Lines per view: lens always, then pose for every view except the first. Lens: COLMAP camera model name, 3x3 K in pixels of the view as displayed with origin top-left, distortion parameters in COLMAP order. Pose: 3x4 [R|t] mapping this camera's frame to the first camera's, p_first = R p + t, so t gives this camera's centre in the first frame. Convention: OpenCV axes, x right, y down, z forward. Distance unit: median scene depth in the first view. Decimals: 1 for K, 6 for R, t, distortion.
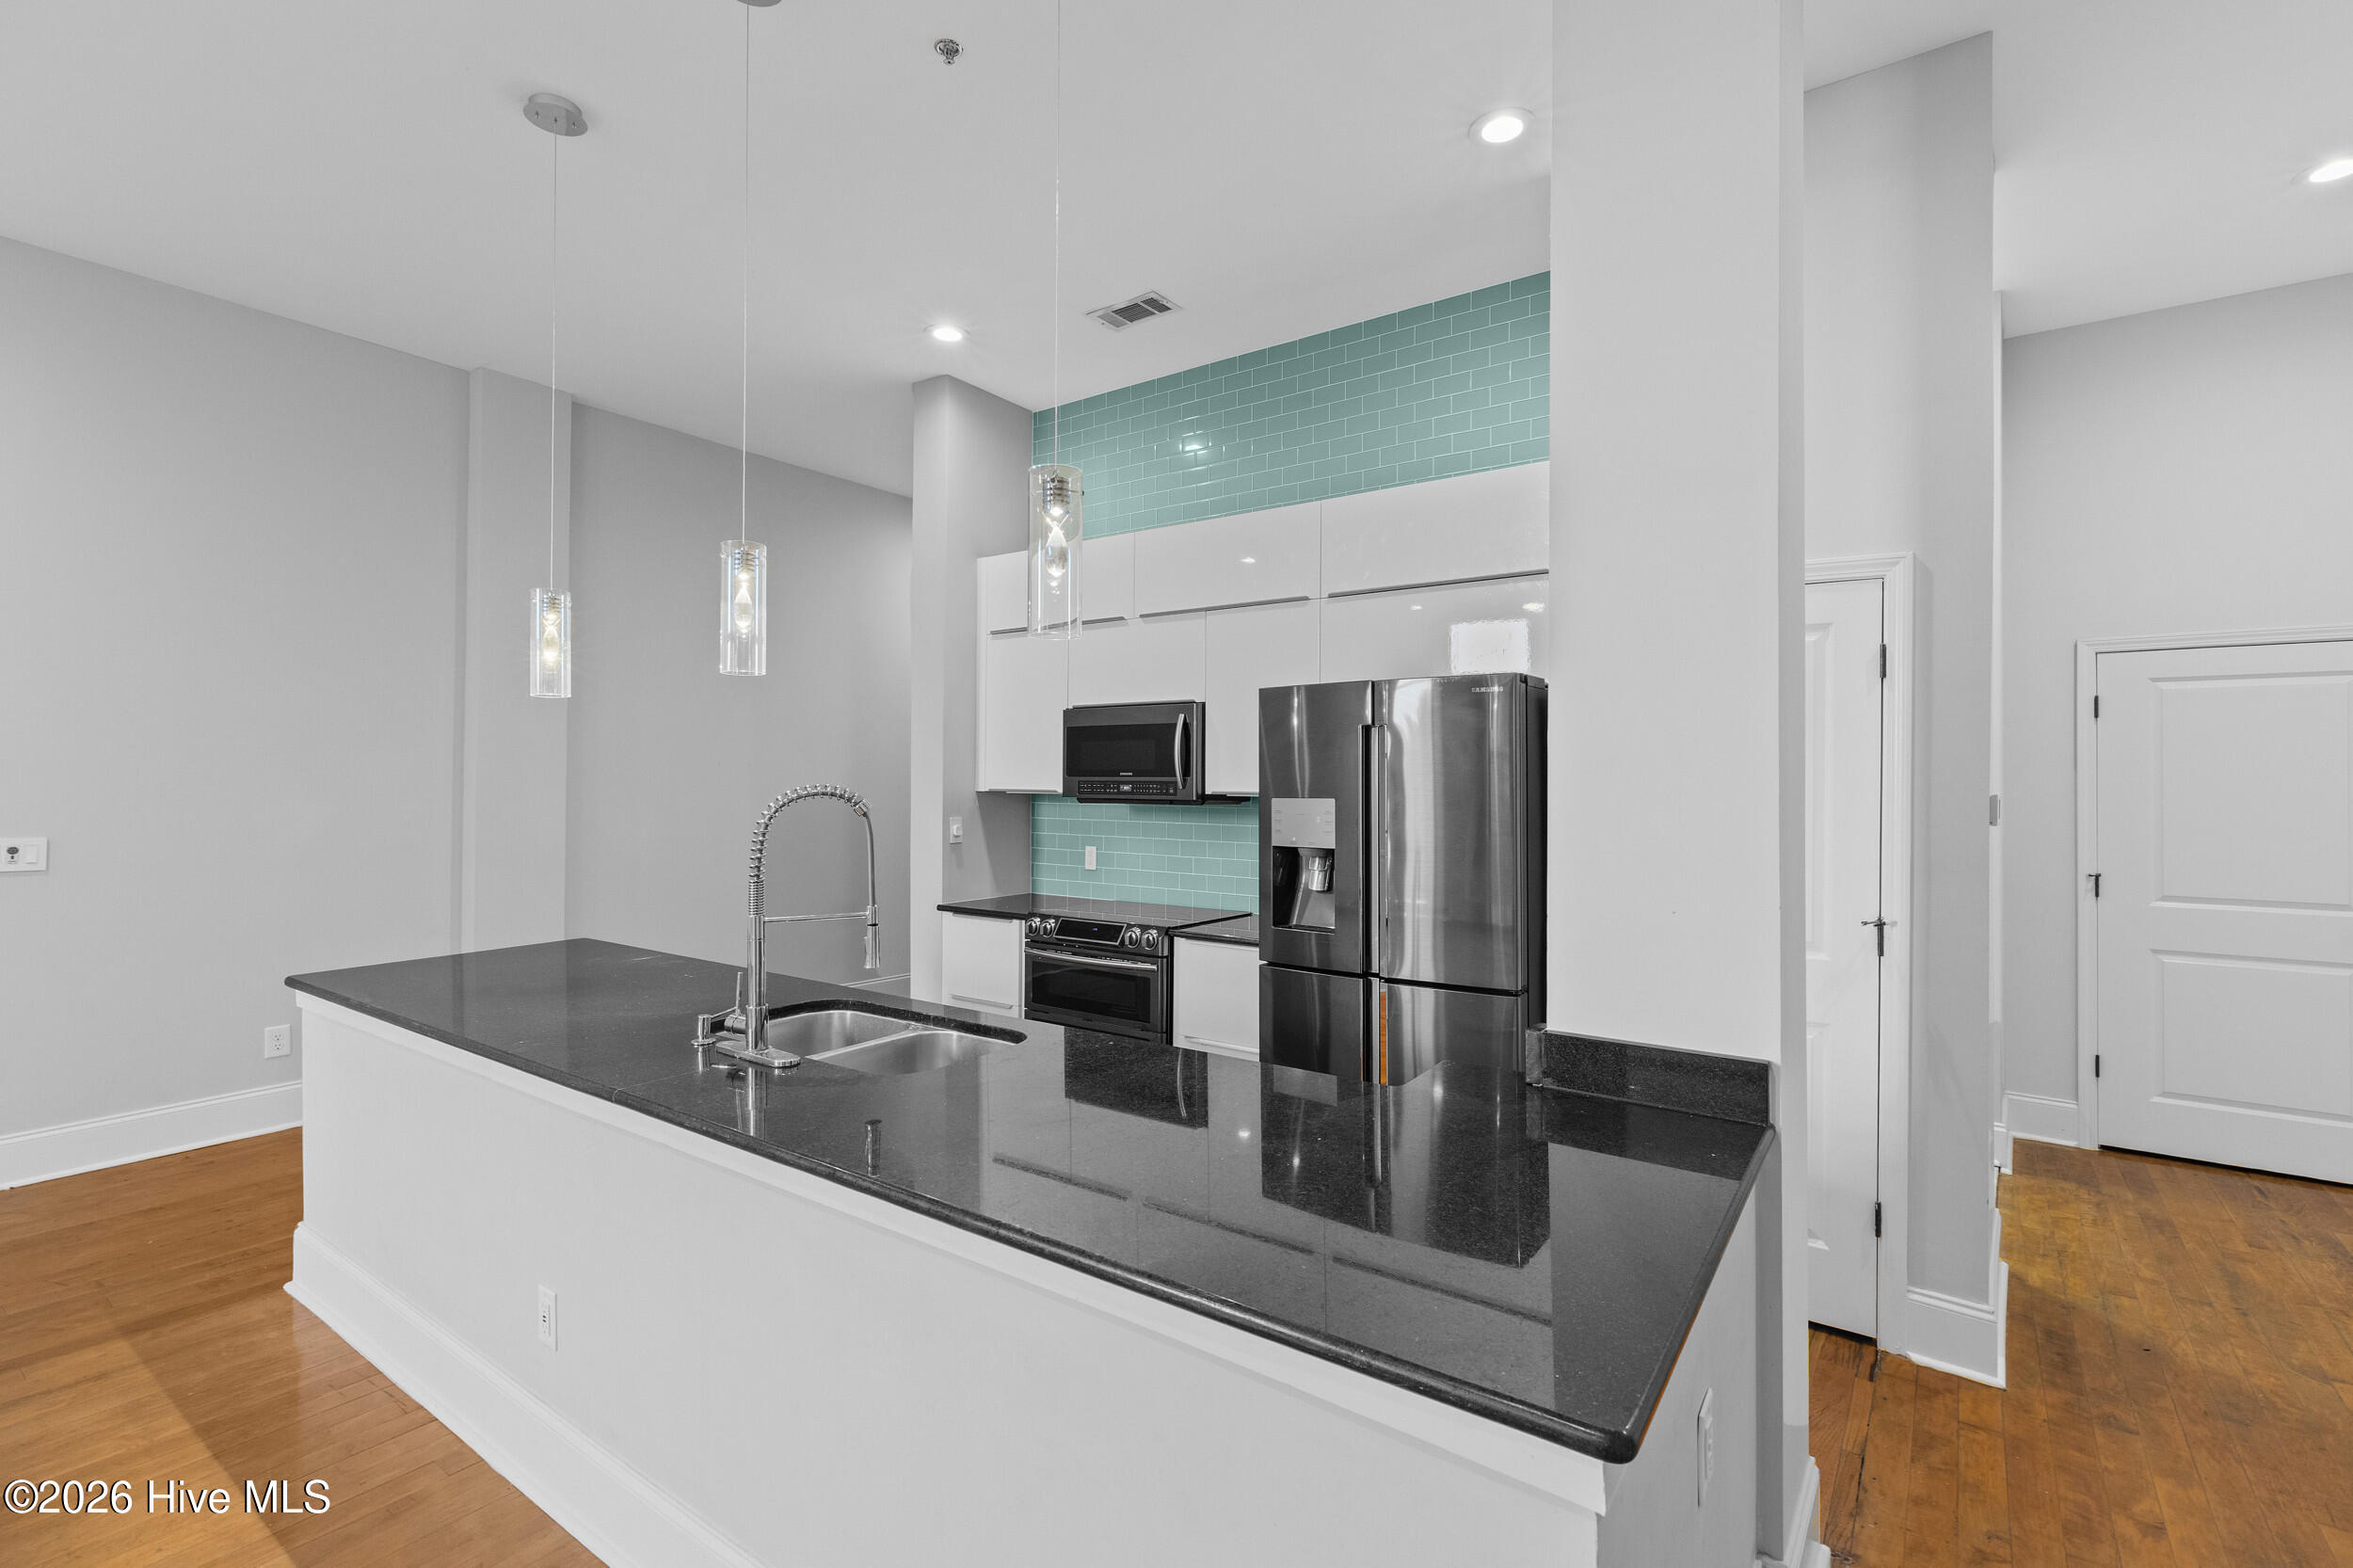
lens RADIAL K [[1047.5, 0, 1174.5], [0, 1047.5, 765.9], [0, 0, 1]] dist [0.000687, 0.000040]
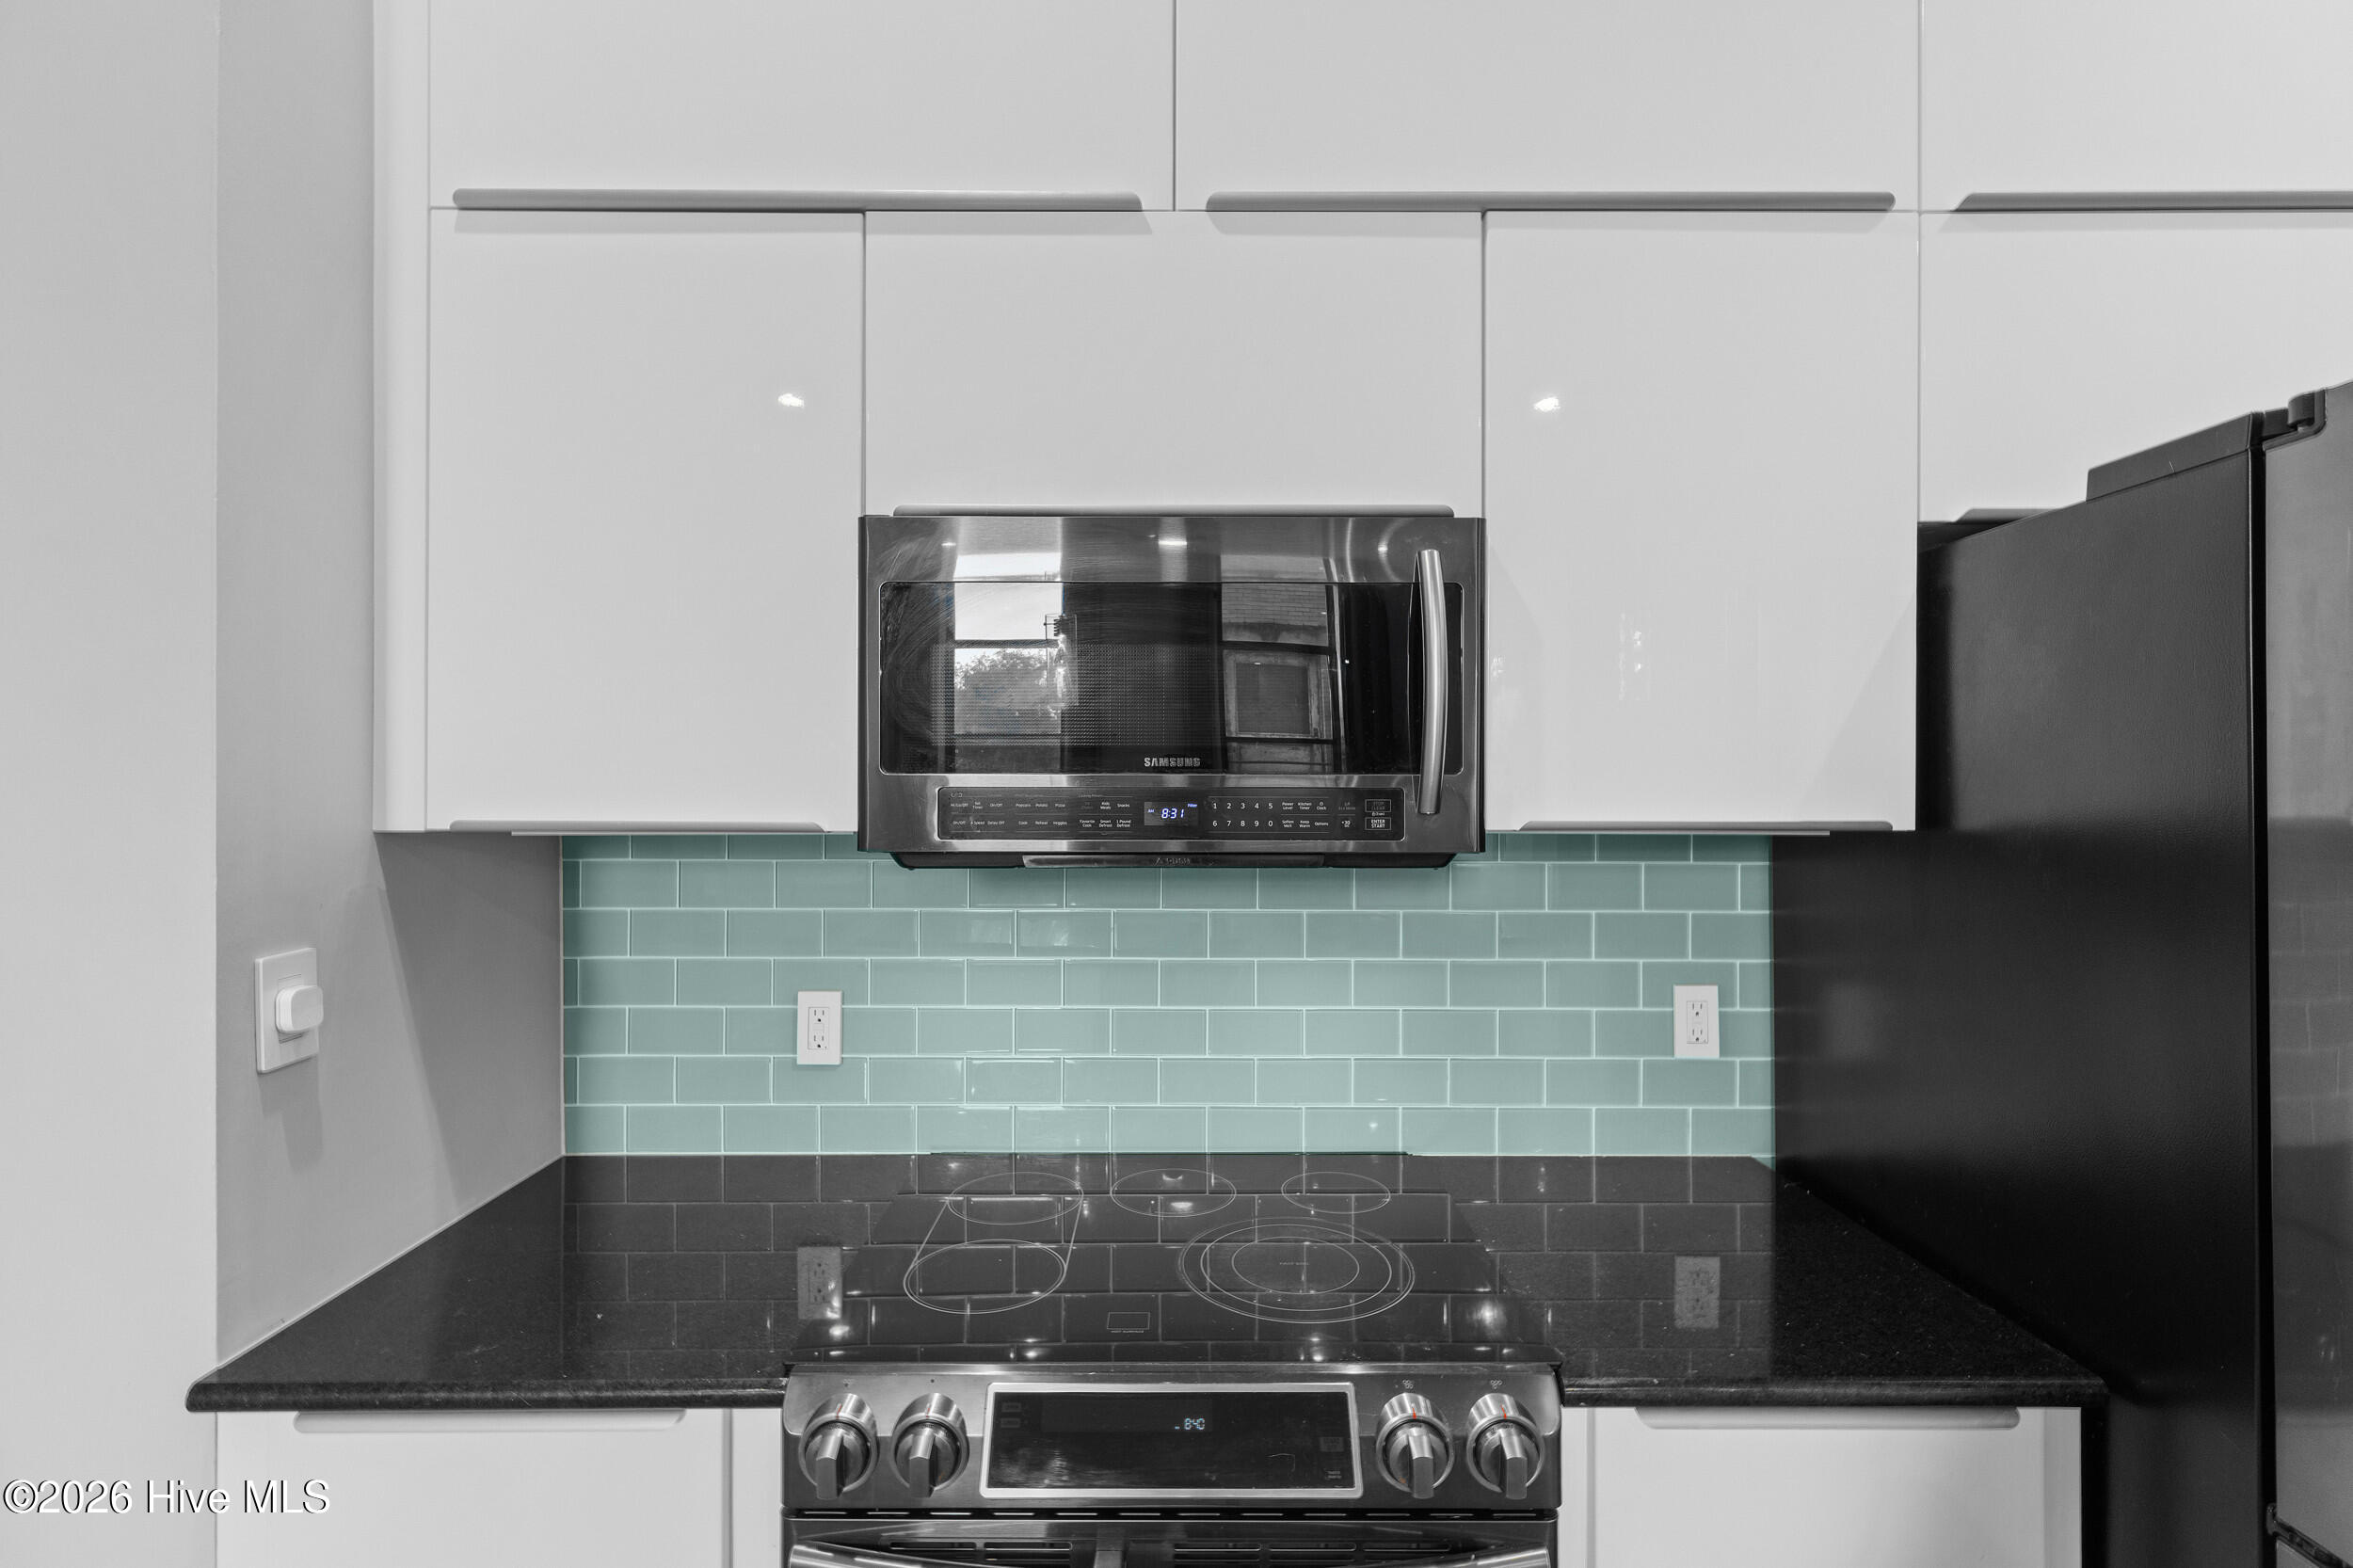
lens RADIAL K [[1050.2, 0, 1182.1], [0, 1050.2, 780.4], [0, 0, 1]] dist [0.004520, 0.000435]
pose [[0.808950, -0.001280, 0.587877, -0.206022], [-0.005817, 0.999931, 0.010181, 0.009336], [-0.587849, -0.011656, 0.808887, 0.777510]]
